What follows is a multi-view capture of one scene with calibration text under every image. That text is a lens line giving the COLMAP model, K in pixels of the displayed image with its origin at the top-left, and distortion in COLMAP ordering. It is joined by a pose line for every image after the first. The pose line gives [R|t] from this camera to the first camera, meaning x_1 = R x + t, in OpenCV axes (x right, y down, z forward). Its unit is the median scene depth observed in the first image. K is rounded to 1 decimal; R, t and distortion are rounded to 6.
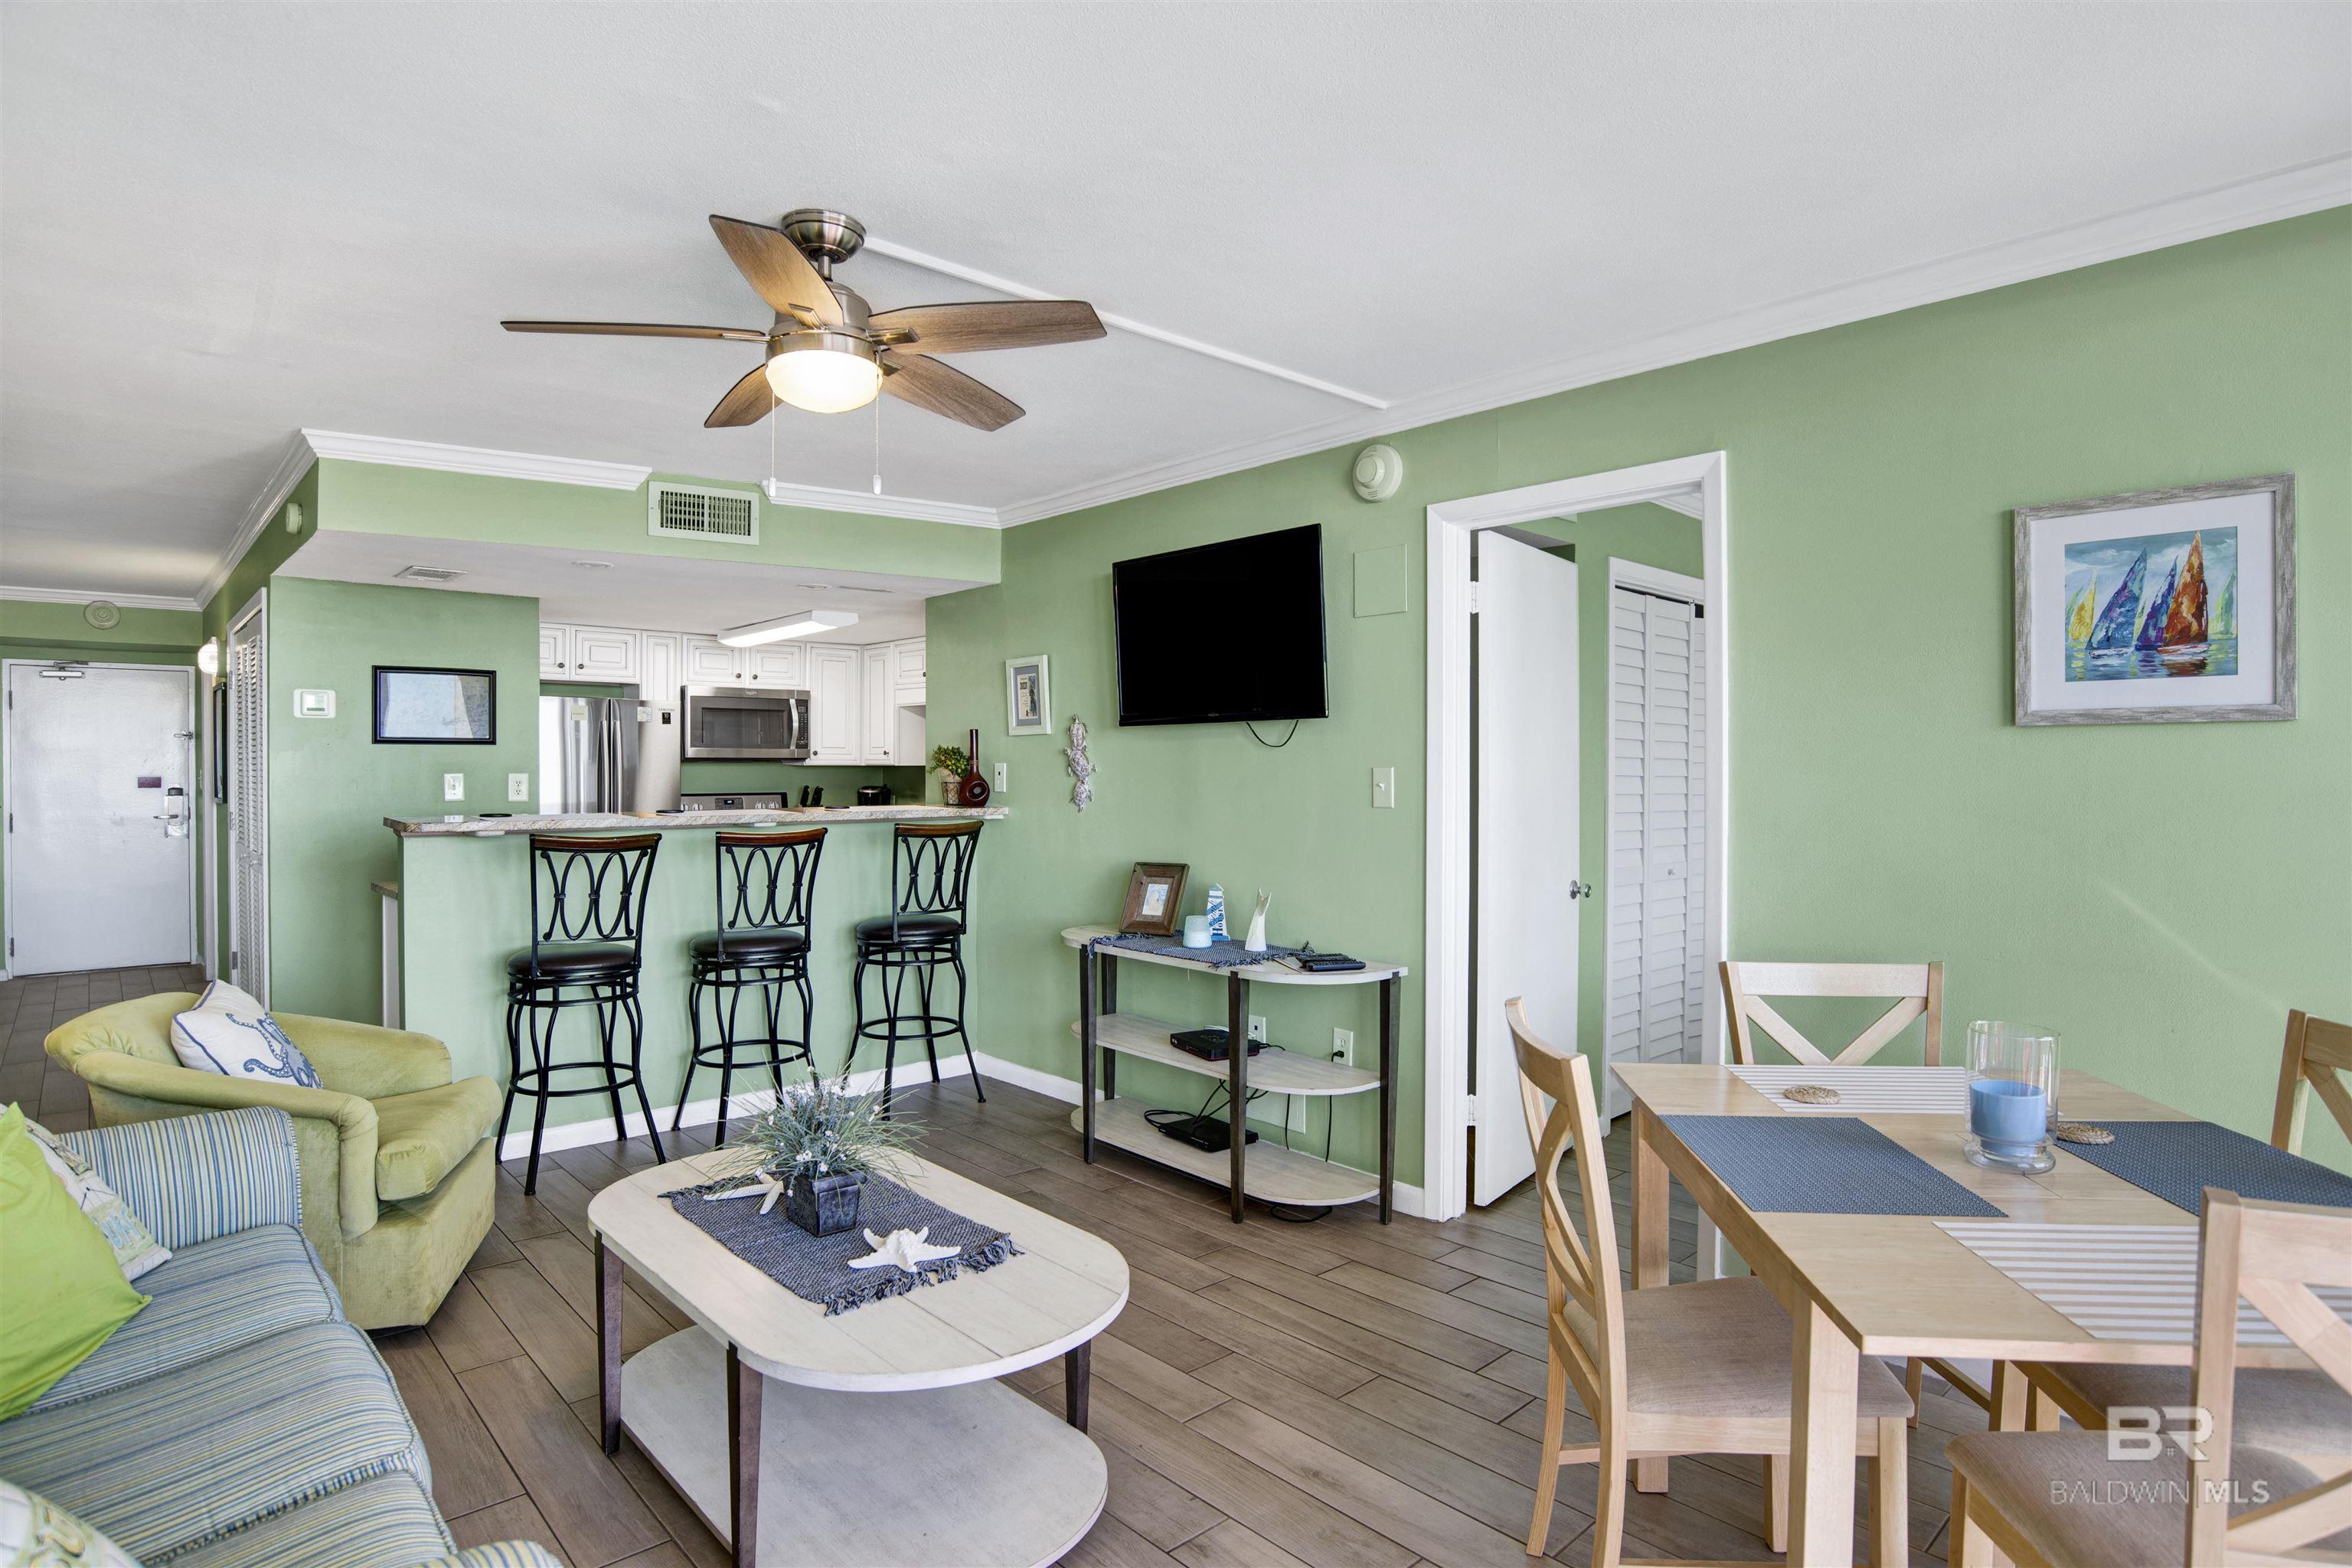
lens RADIAL K [[1229.1, 0, 1190.1], [0, 1229.1, 776.3], [0, 0, 1]] dist [-0.068778, 0.023876]
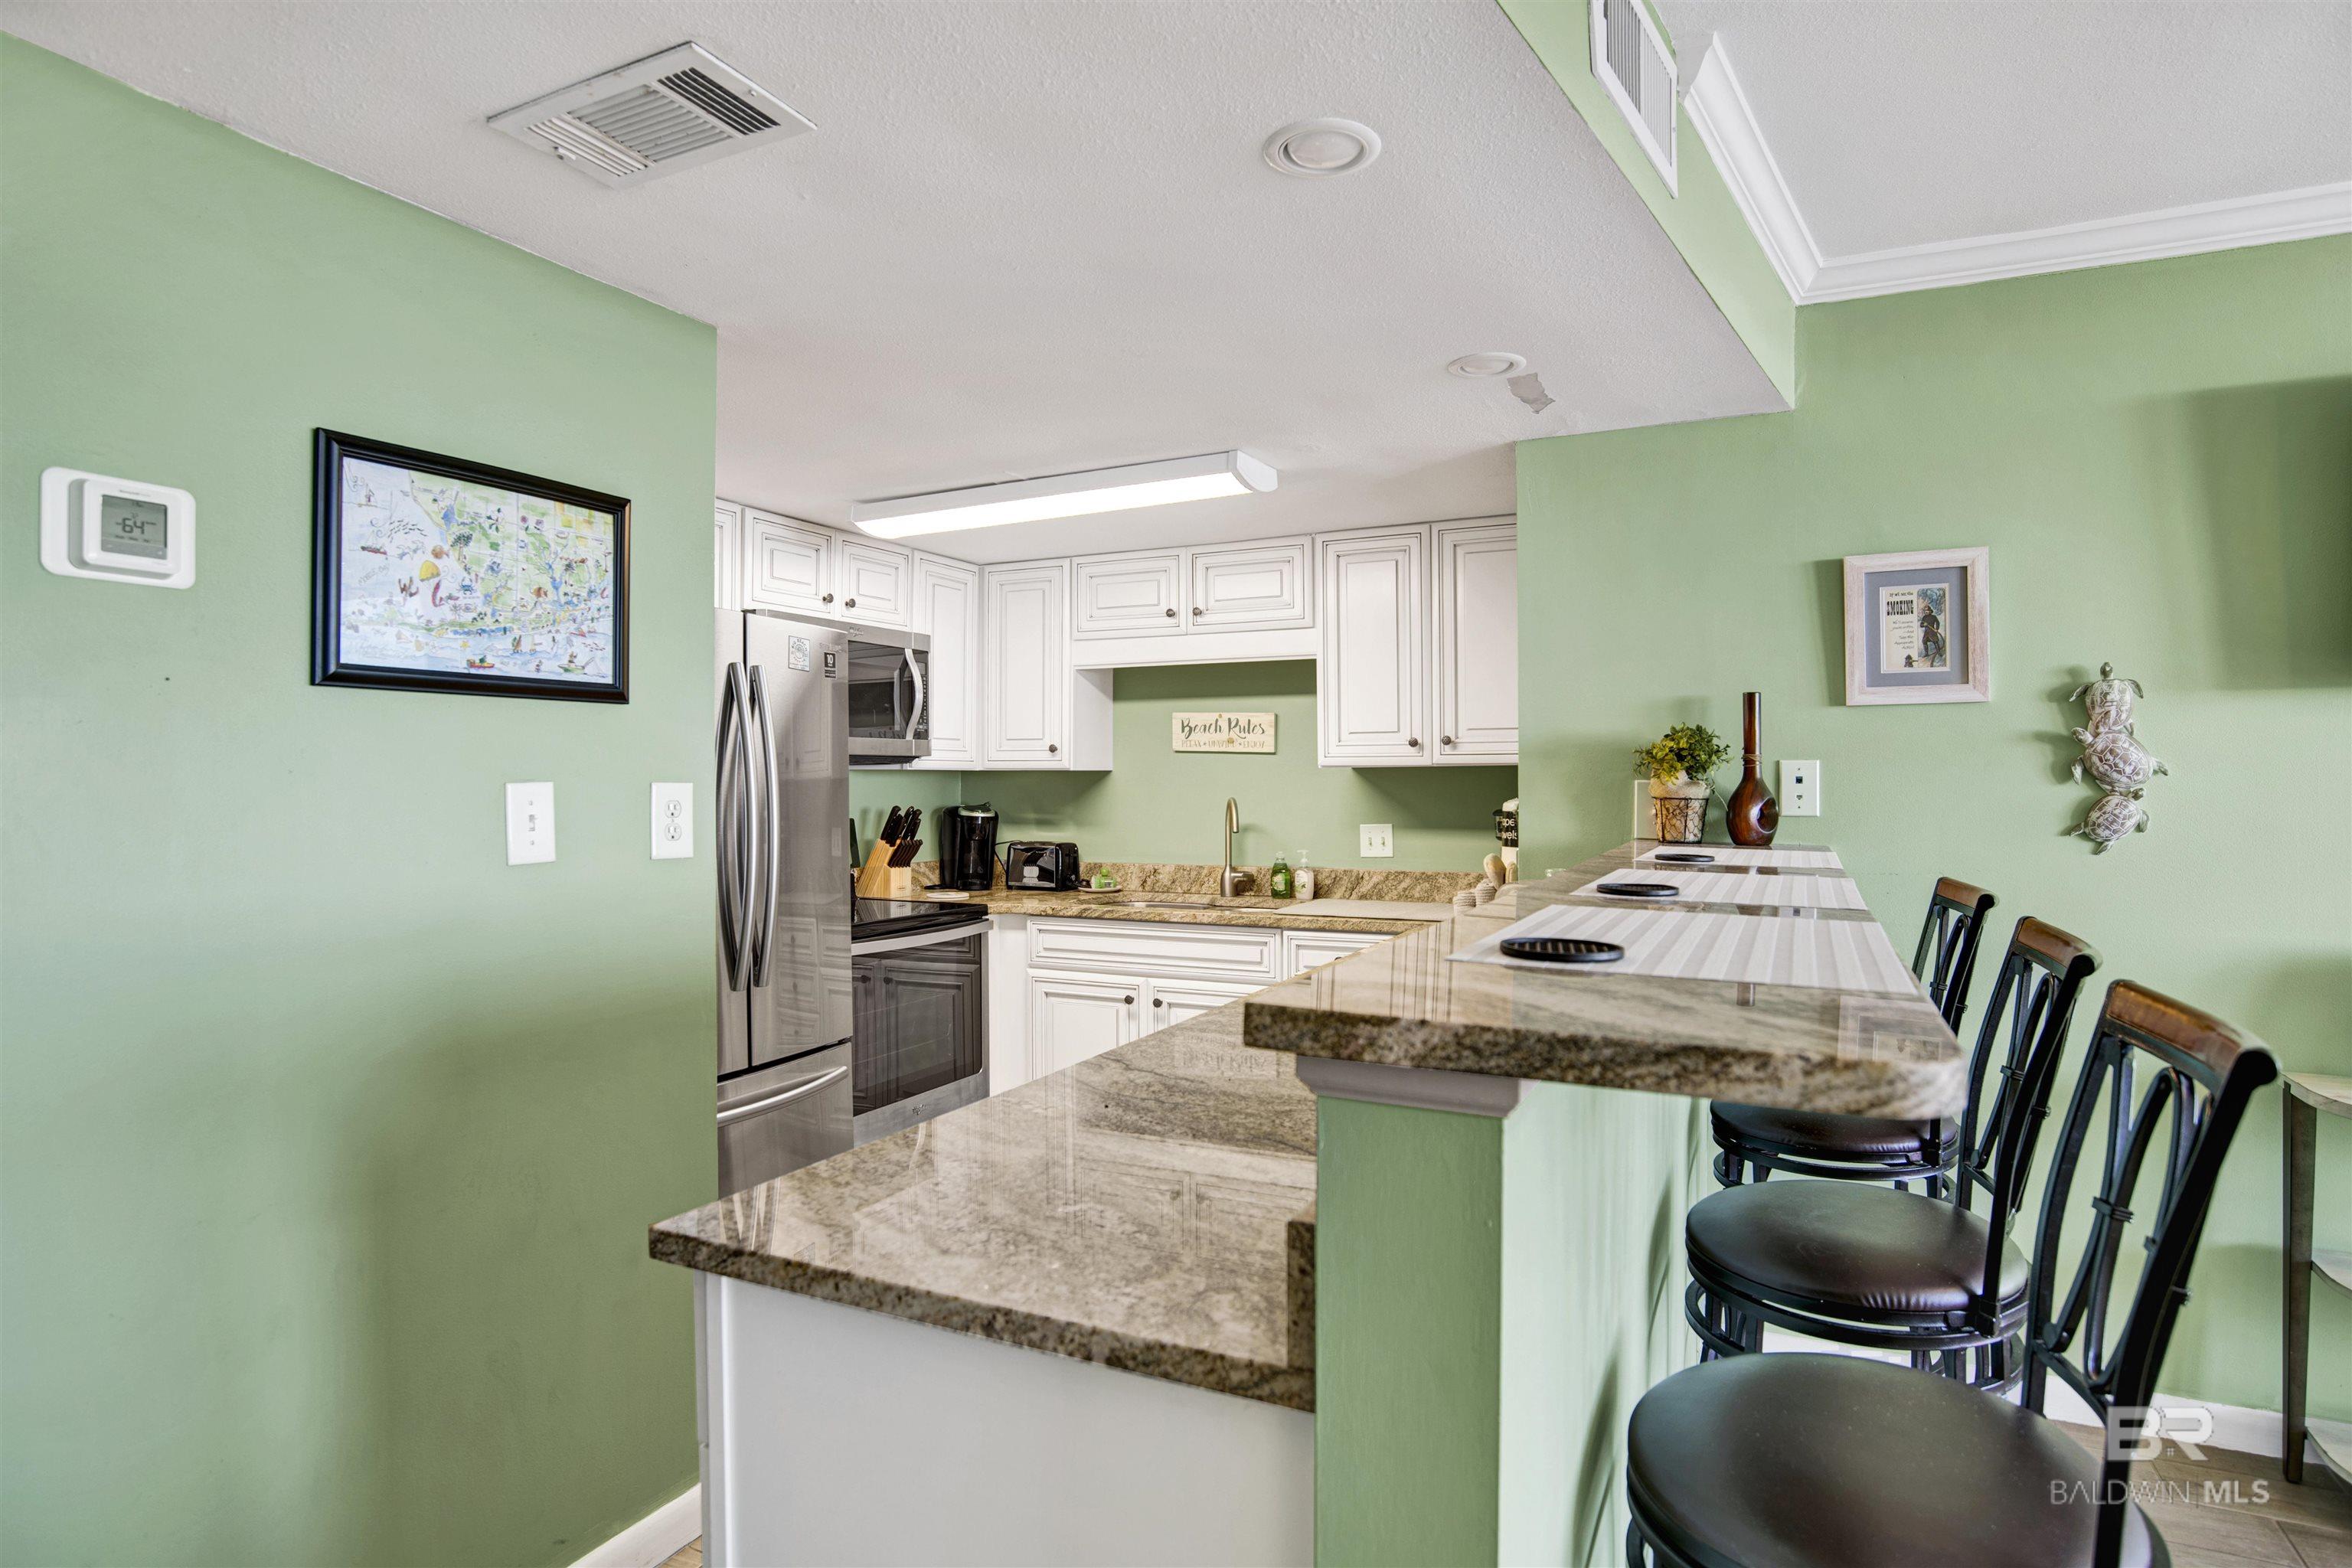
lens RADIAL K [[1229.1, 0, 1190.1], [0, 1229.1, 776.3], [0, 0, 1]] dist [-0.068778, 0.023876]
pose [[0.932612, -0.000594, 0.360881, -0.591680], [0.004657, 0.999935, -0.010388, -0.000051], [-0.360851, 0.011369, 0.932554, 0.646956]]
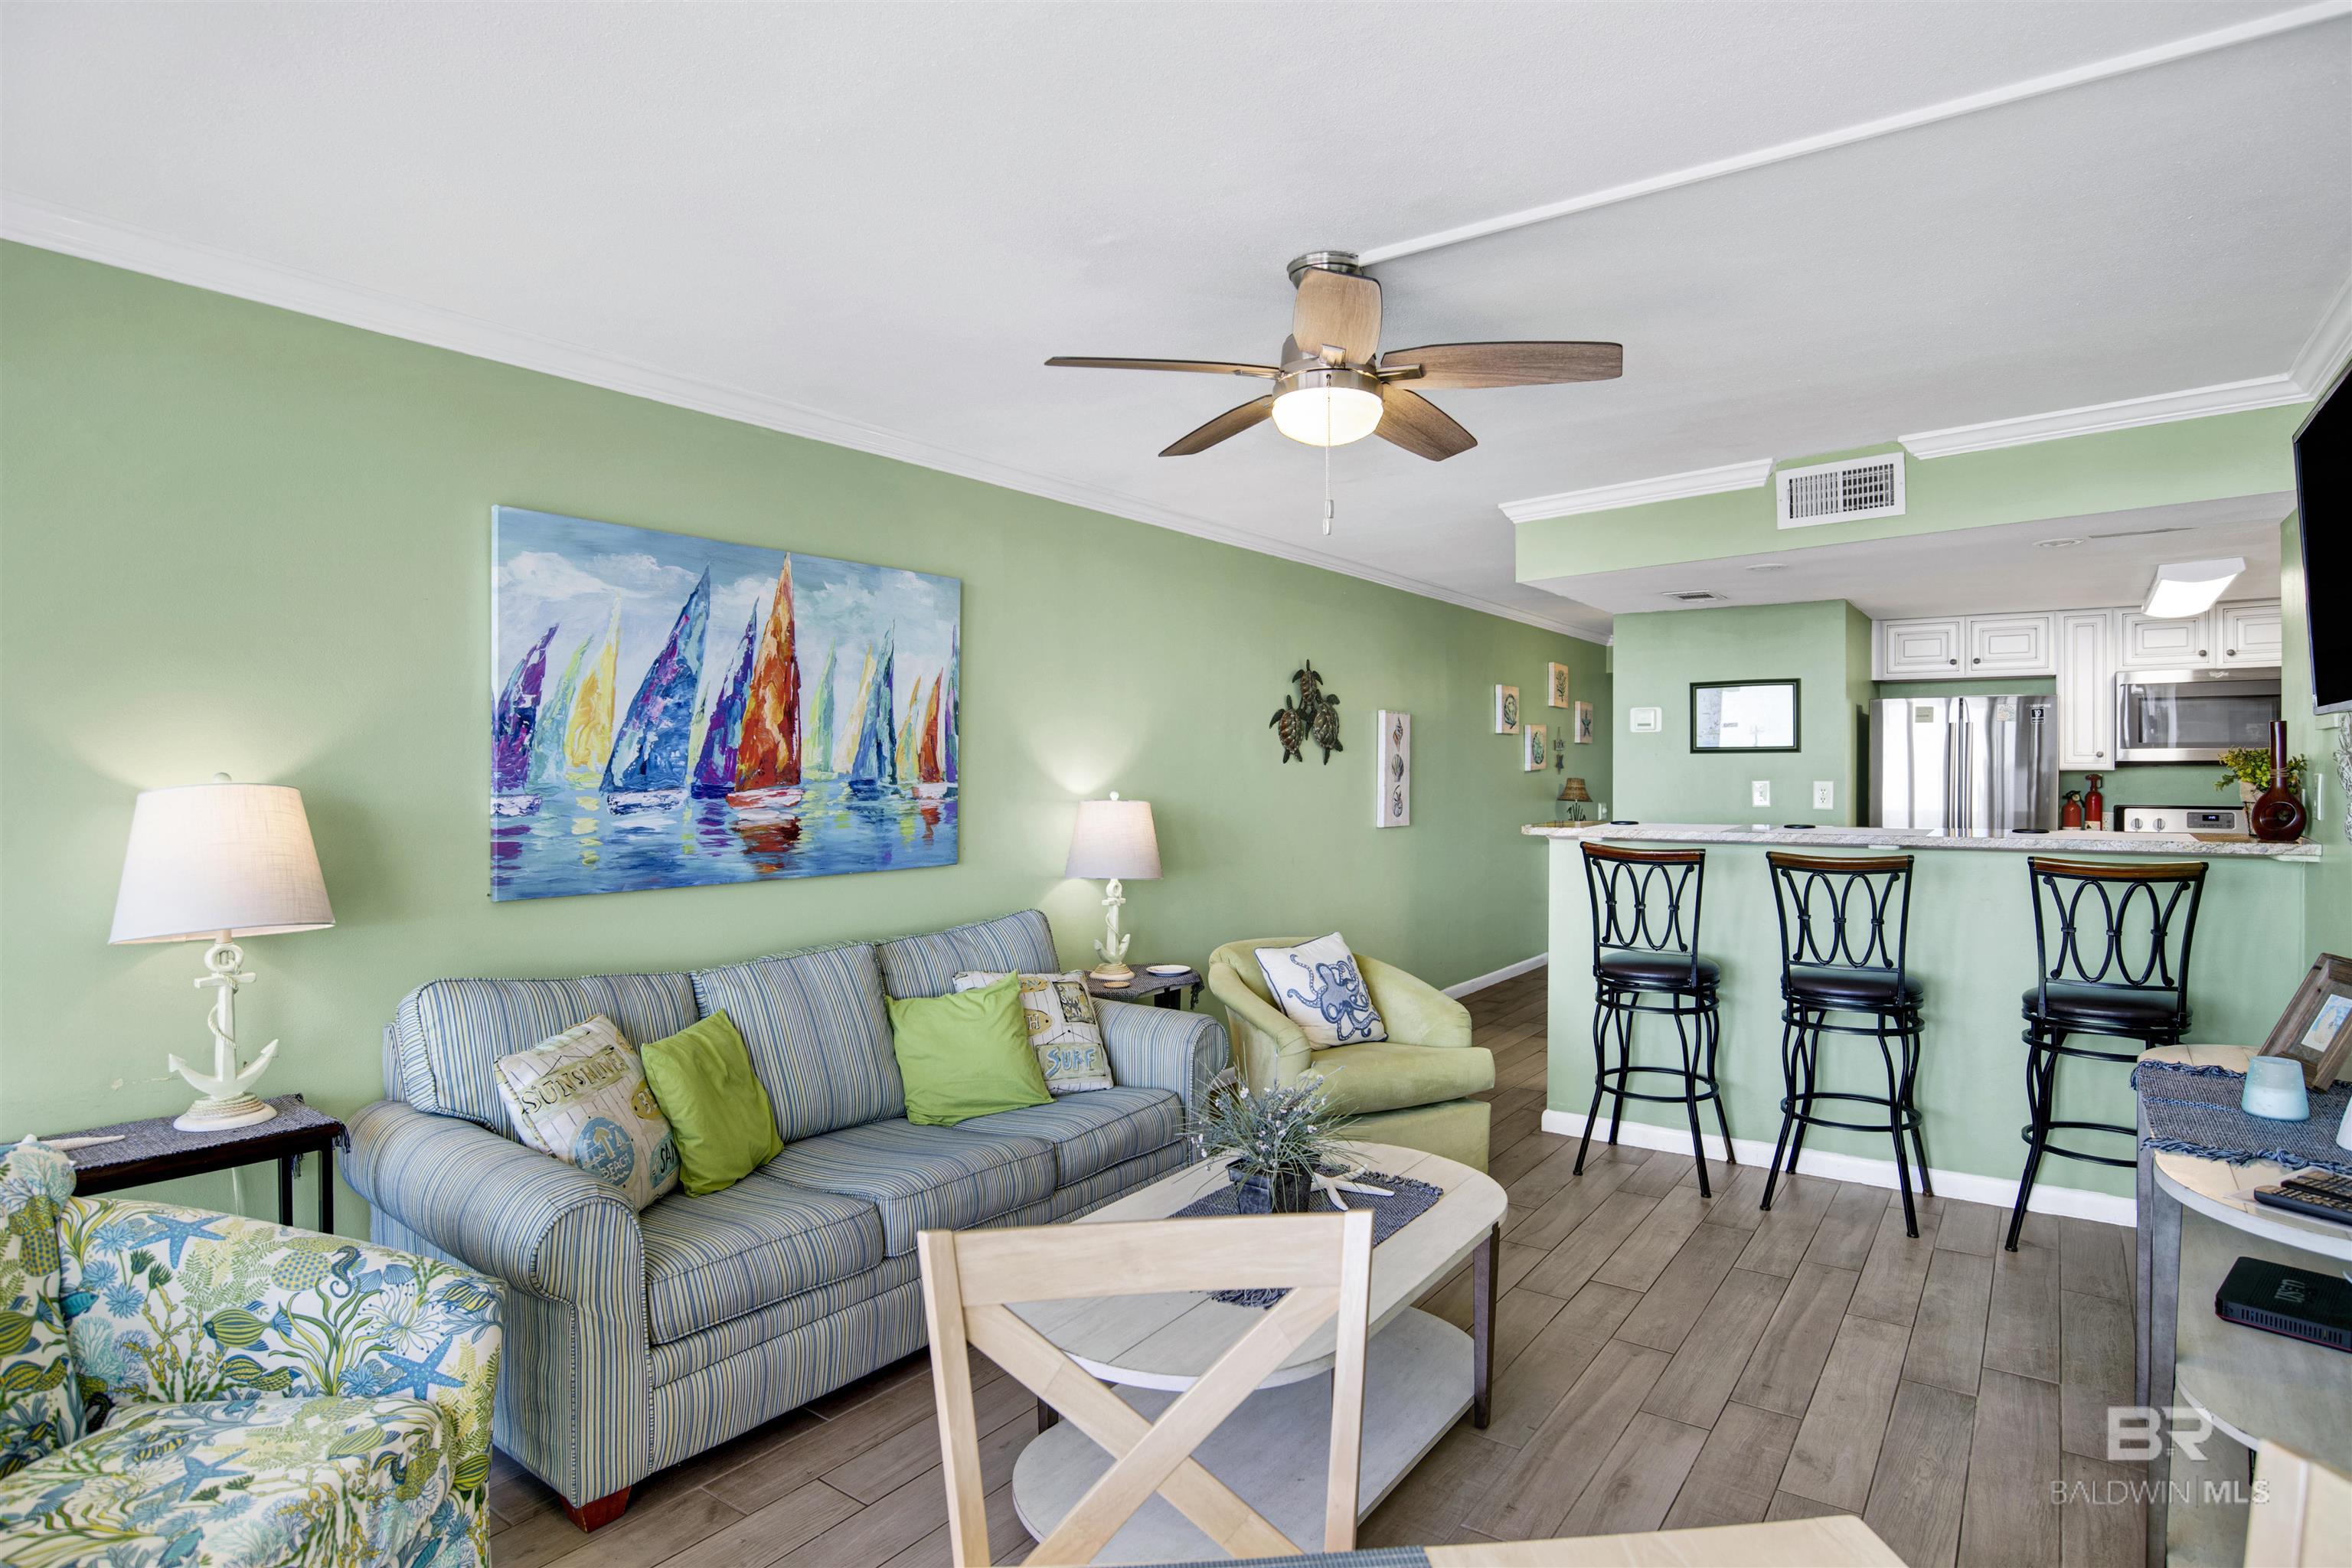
lens RADIAL K [[1229.1, 0, 1190.1], [0, 1229.1, 776.3], [0, 0, 1]] dist [-0.068778, 0.023876]
pose [[0.192145, 0.006994, -0.981342, 0.336954], [-0.002414, 0.999975, 0.006654, -0.012537], [0.981364, 0.001090, 0.192157, 0.331914]]
